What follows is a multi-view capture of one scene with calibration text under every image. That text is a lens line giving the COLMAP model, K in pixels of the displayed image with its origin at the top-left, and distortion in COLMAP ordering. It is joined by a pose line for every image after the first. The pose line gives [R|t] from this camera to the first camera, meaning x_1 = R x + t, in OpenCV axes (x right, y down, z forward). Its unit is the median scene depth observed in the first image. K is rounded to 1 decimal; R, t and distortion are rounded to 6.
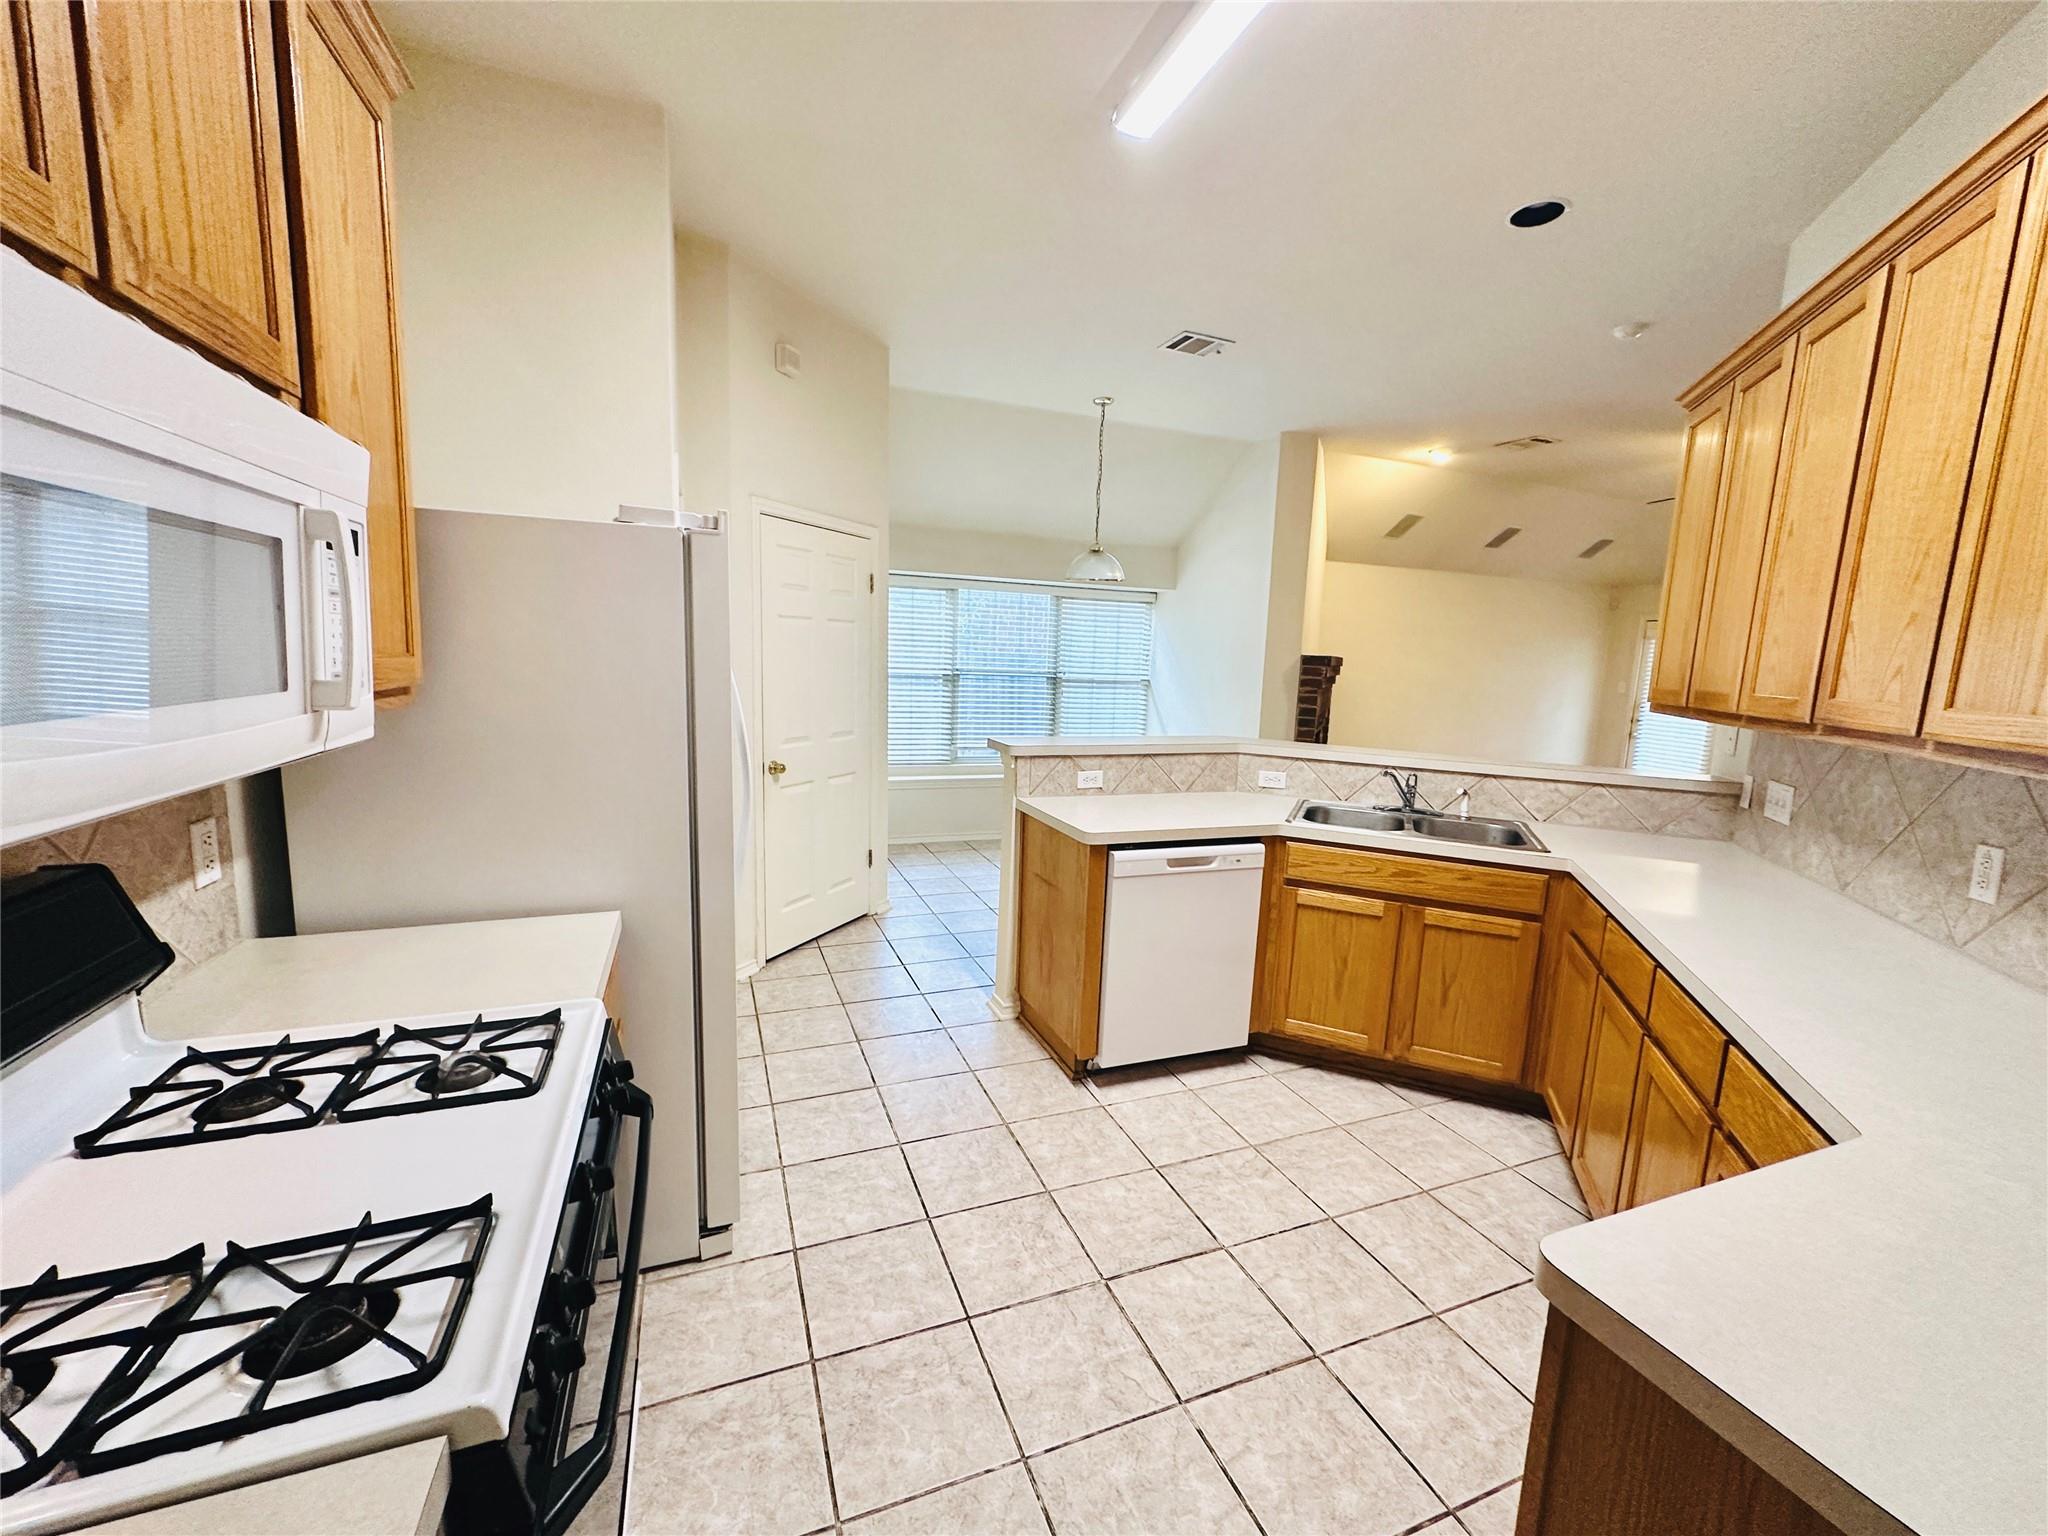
lens RADIAL K [[813.1, 0, 1021.7], [0, 813.1, 766.7], [0, 0, 1]] dist [-0.003594, 0.000779]
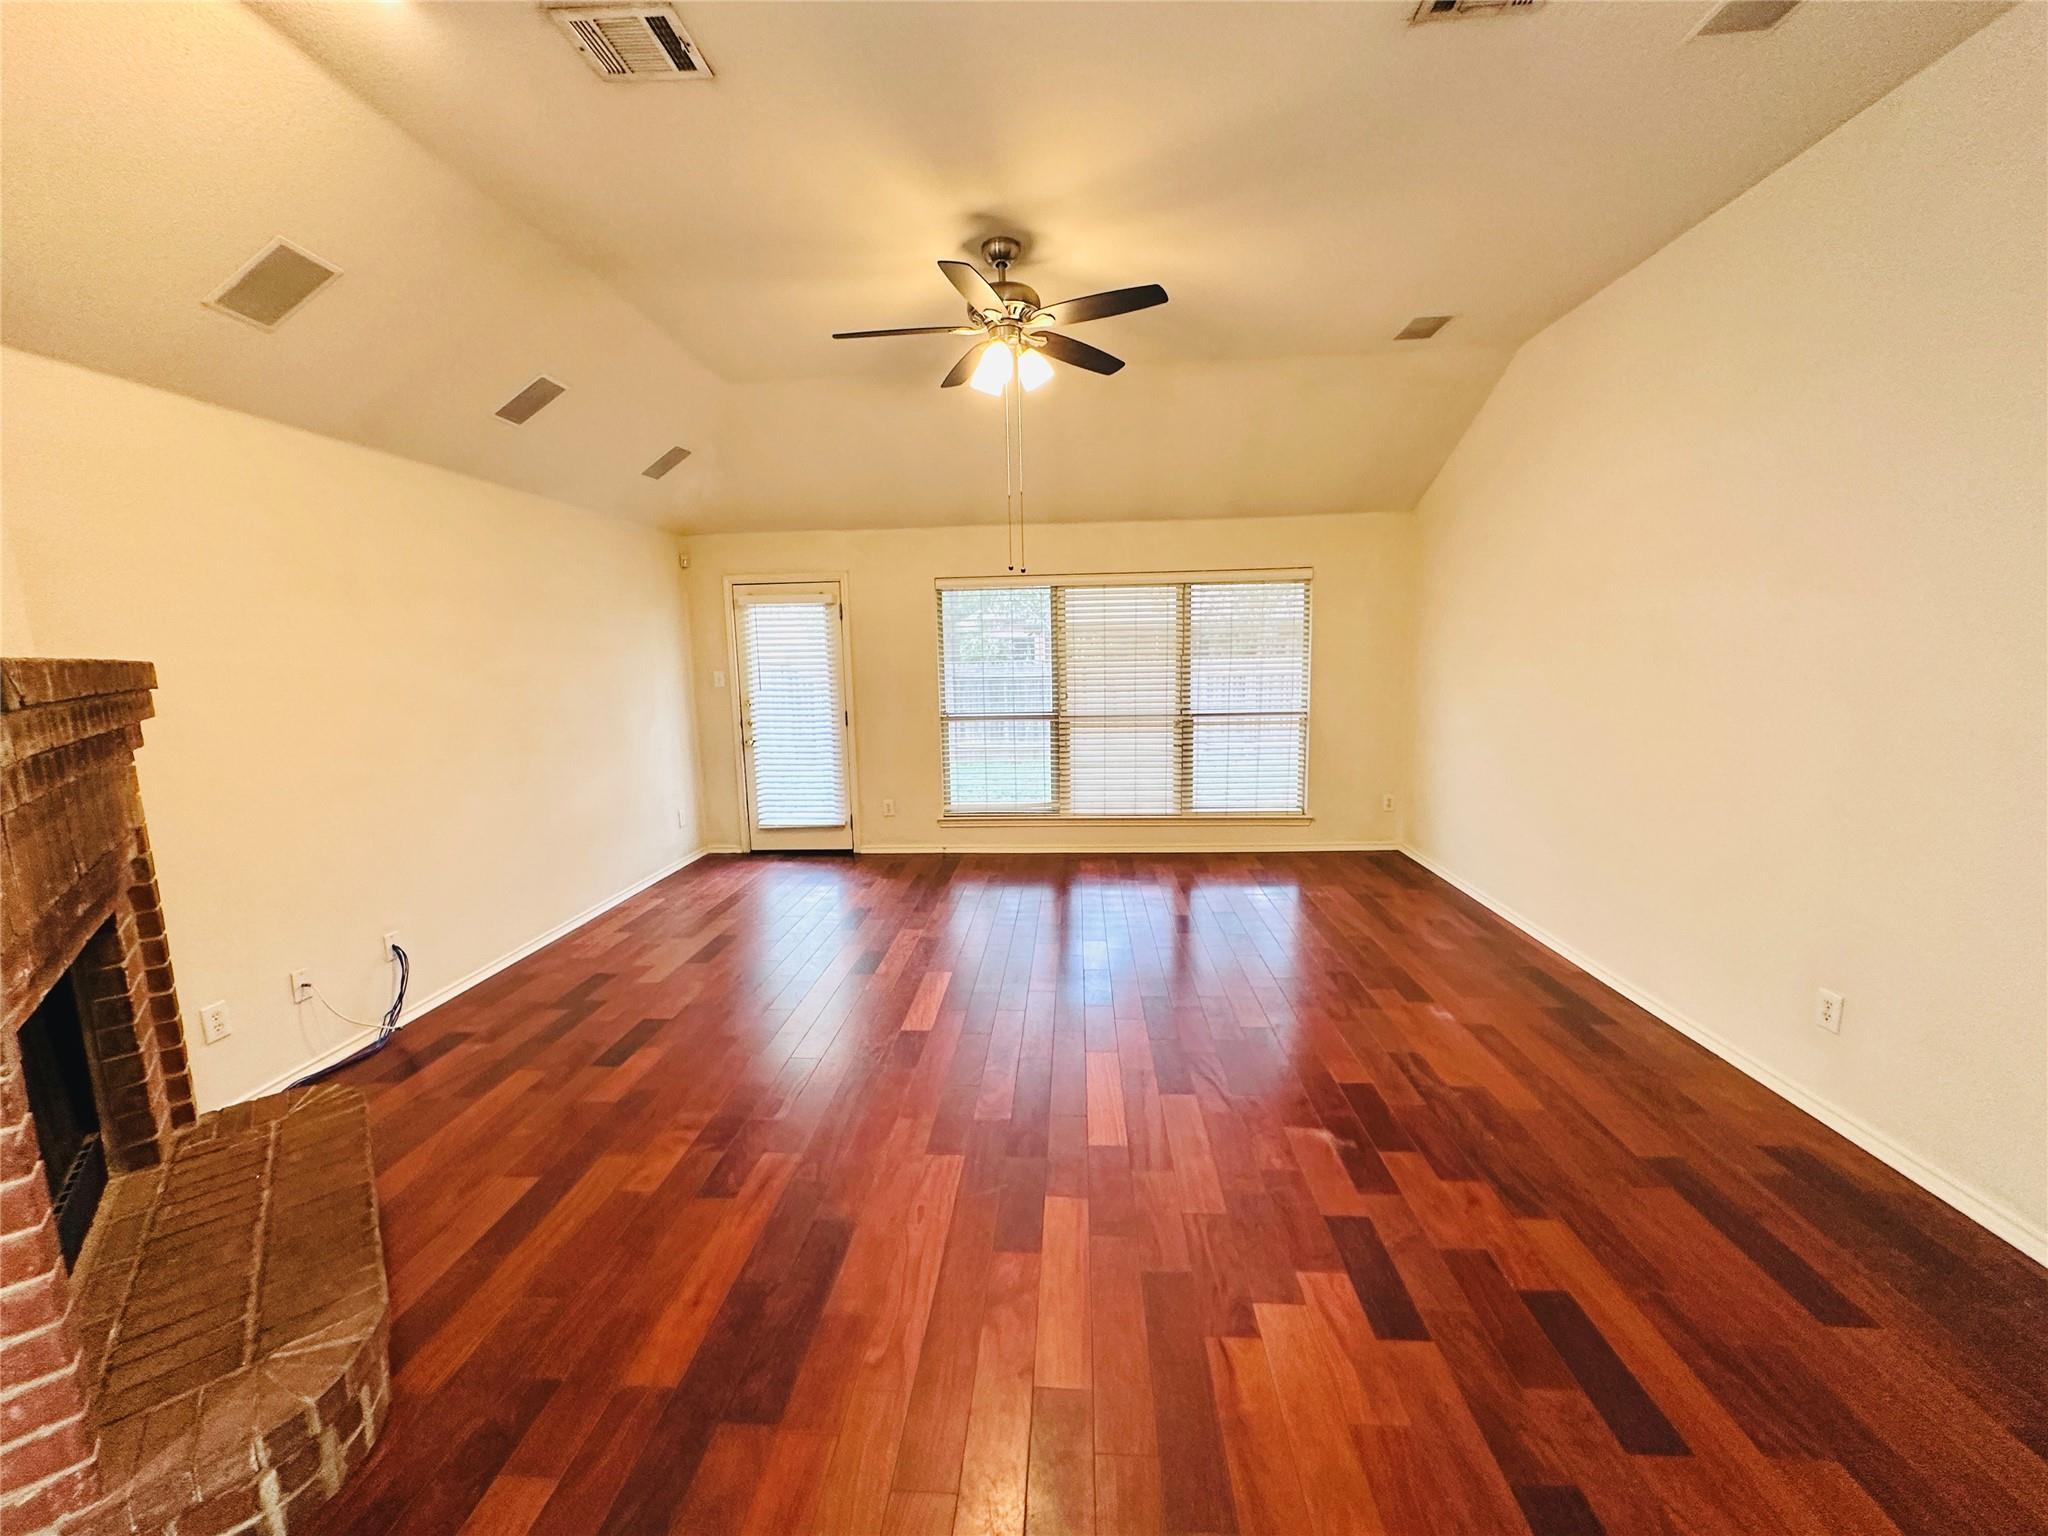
lens RADIAL K [[813.1, 0, 1021.7], [0, 813.1, 766.7], [0, 0, 1]] dist [-0.003594, 0.000779]
pose [[0.414545, -0.176149, 0.892818, 0.584084], [0.166074, 0.979256, 0.116092, -0.176920], [-0.894747, 0.100148, 0.435200, 1.334026]]
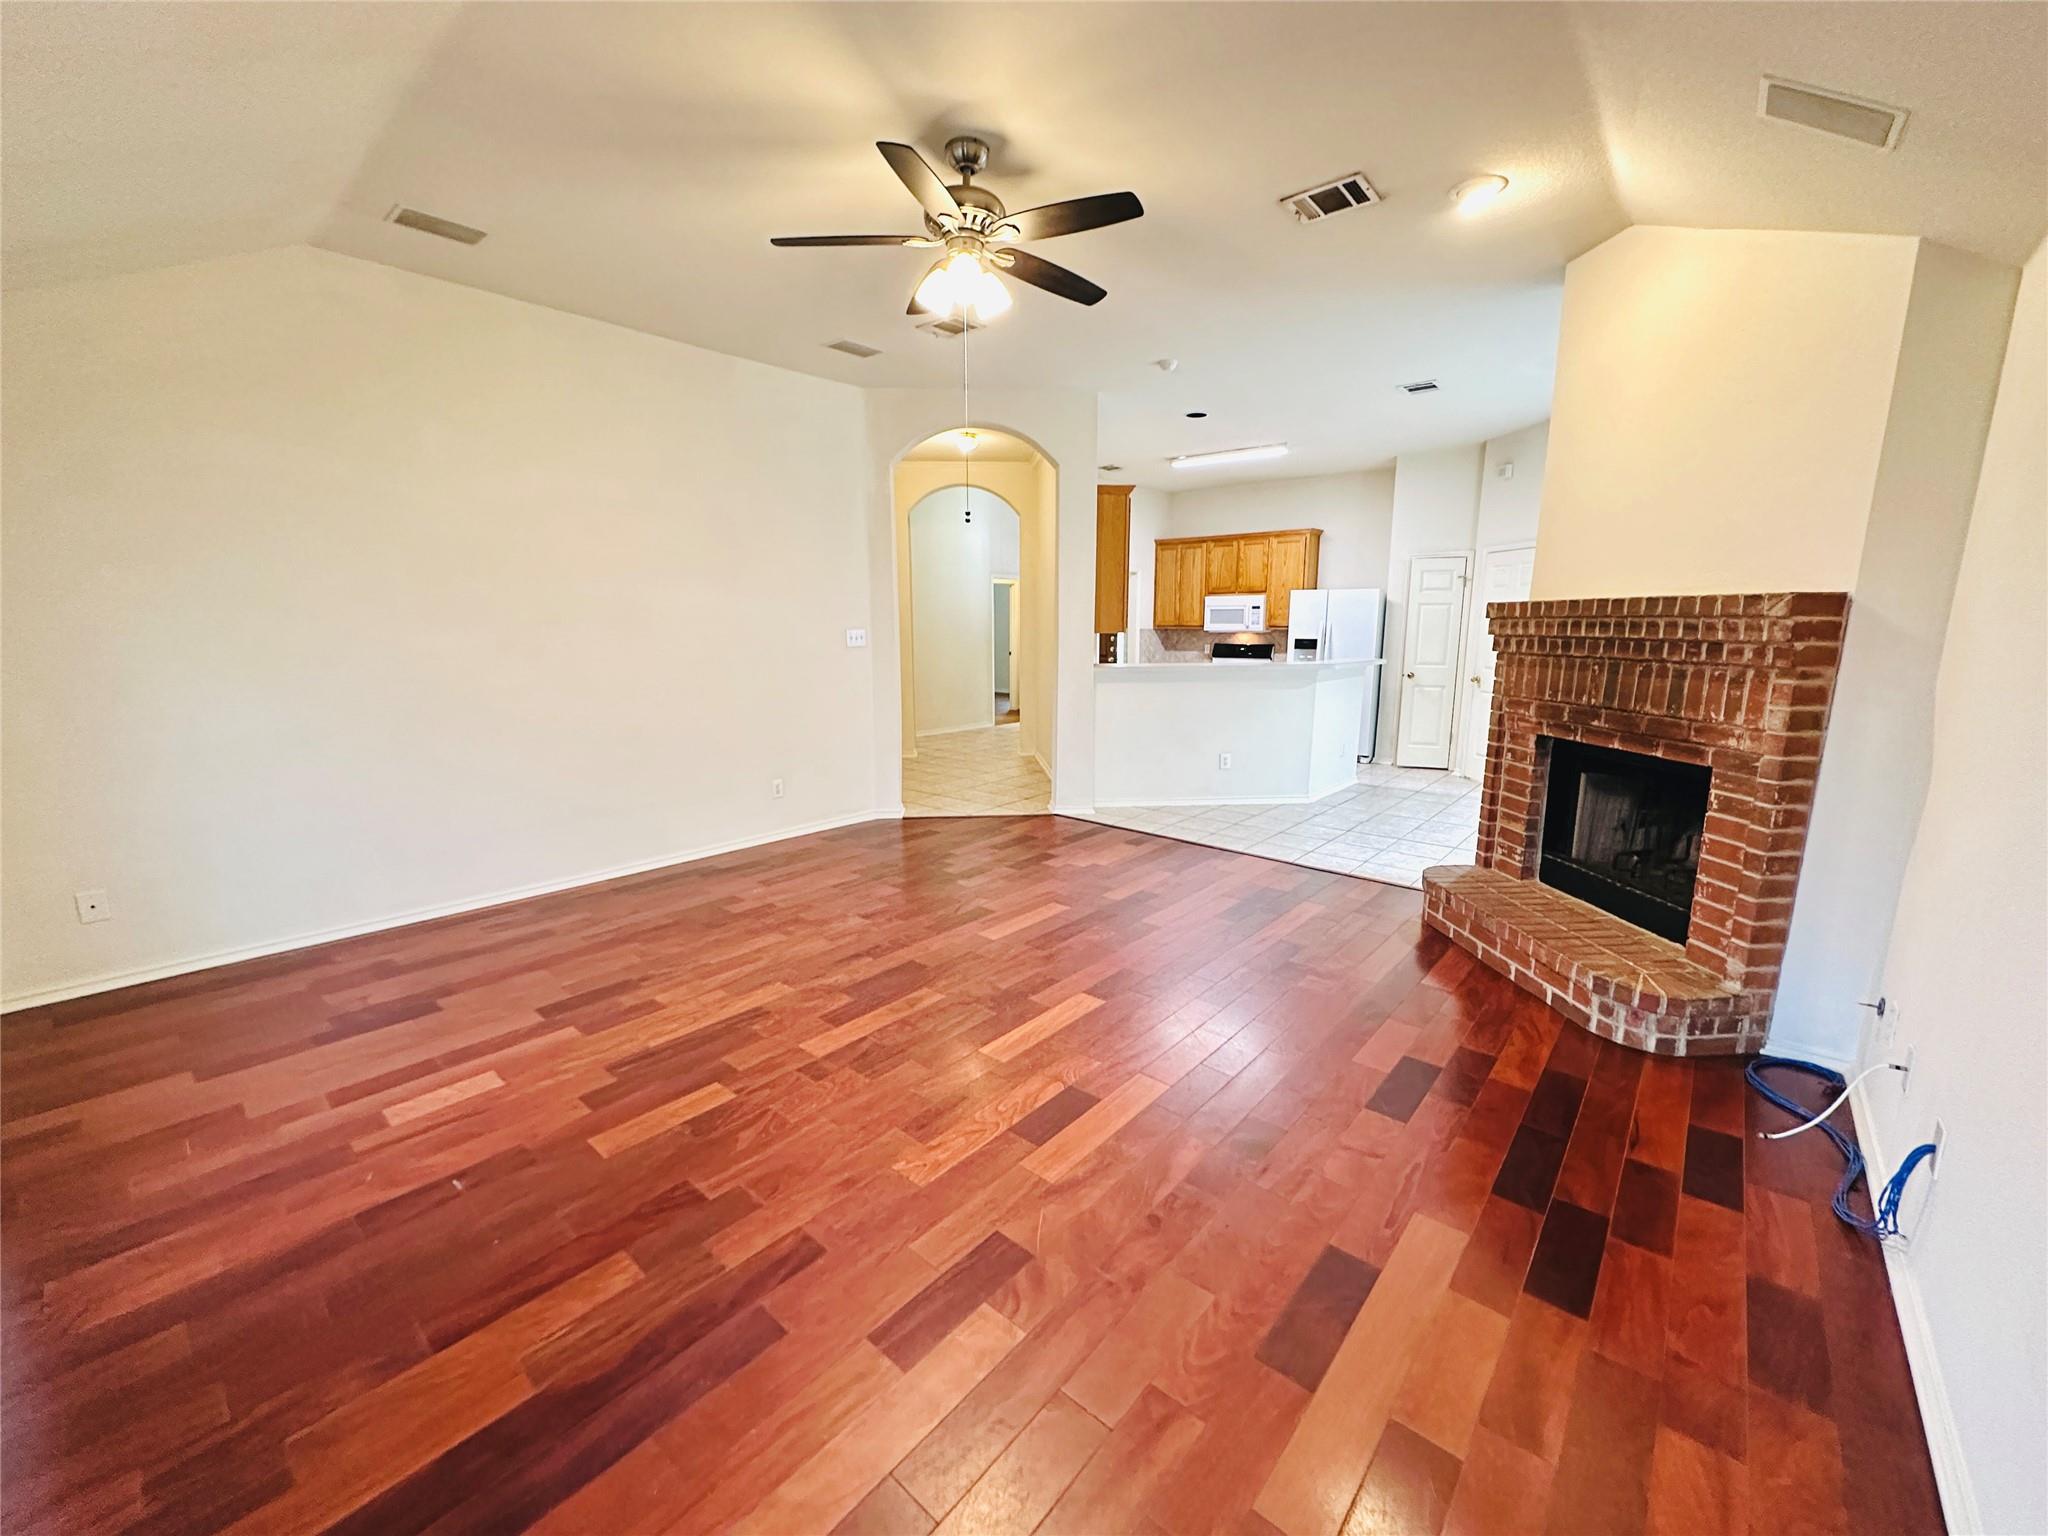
lens RADIAL K [[813.1, 0, 1021.7], [0, 813.1, 766.7], [0, 0, 1]] dist [-0.003594, 0.000779]
pose [[-0.880902, 0.047971, -0.470861, 2.023199], [-0.097868, 0.954887, 0.280379, -0.302635], [0.463070, 0.293069, -0.836467, 2.743724]]
